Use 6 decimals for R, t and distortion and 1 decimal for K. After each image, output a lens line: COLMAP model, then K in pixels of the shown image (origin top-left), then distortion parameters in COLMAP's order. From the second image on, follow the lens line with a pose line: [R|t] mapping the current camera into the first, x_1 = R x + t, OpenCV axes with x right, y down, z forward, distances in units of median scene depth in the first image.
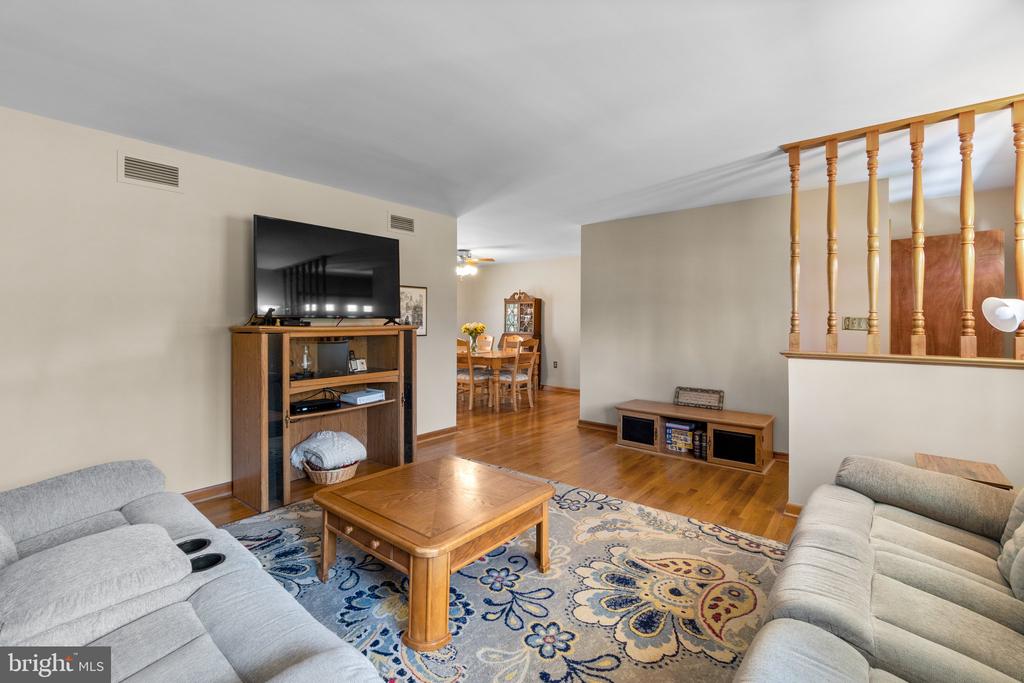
lens RADIAL K [[447.3, 0, 505.4], [0, 447.3, 320.1], [0, 0, 1]] dist [-0.003111, -0.000610]
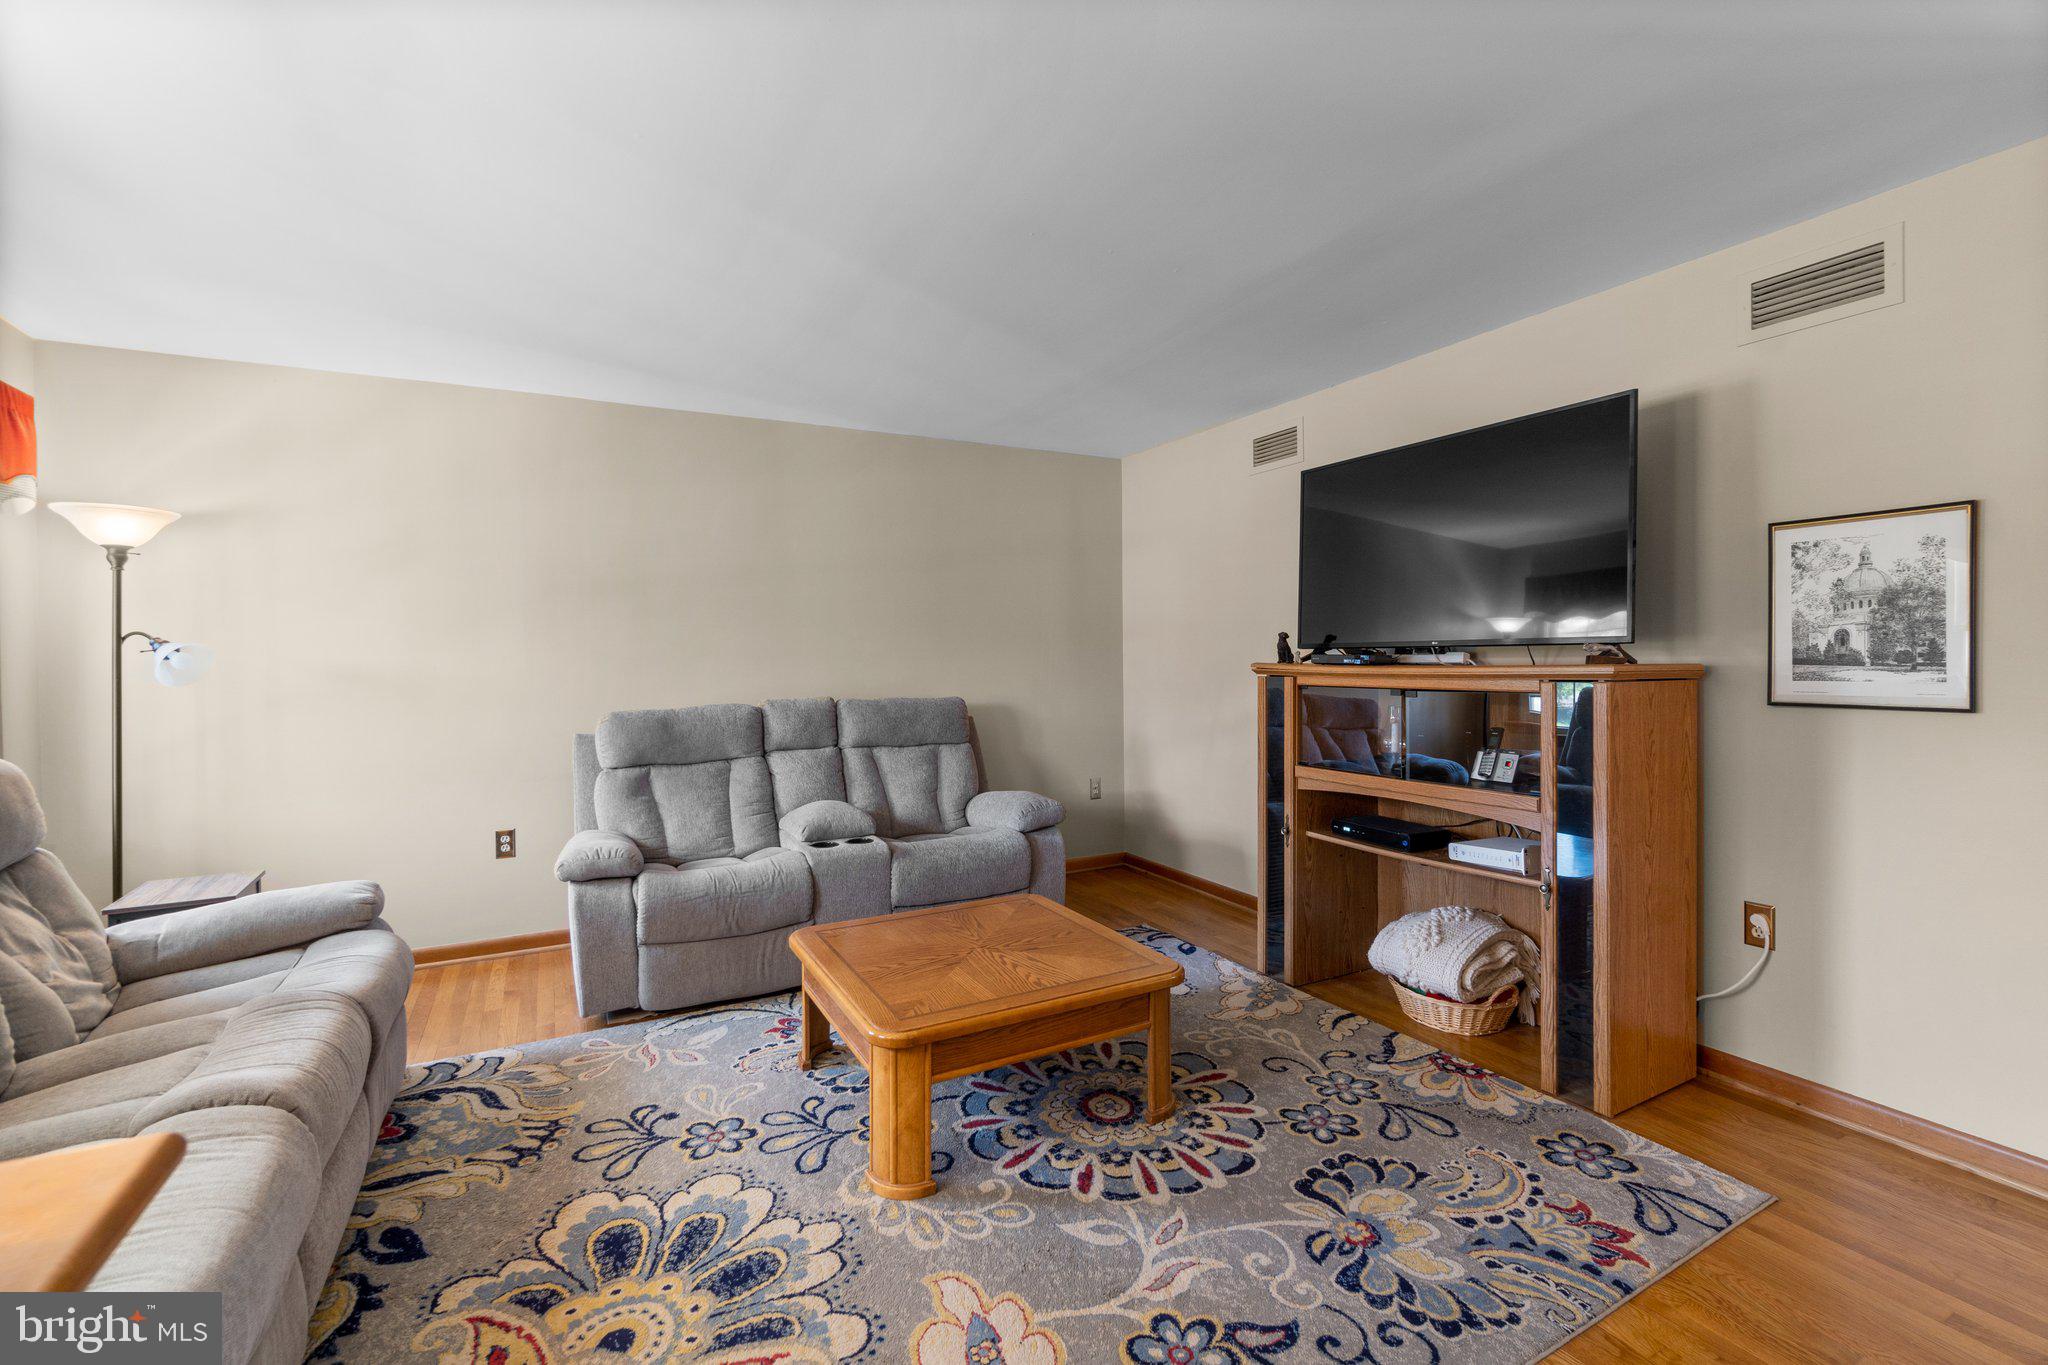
lens RADIAL K [[894.6, 0, 1029.4], [0, 894.6, 677.9], [0, 0, 1]] dist [-0.003111, -0.000610]
pose [[-0.379098, 0.022042, -0.925094, 1.019741], [0.009736, 0.999756, 0.019832, 0.008315], [0.925305, -0.001488, -0.379220, 1.735971]]
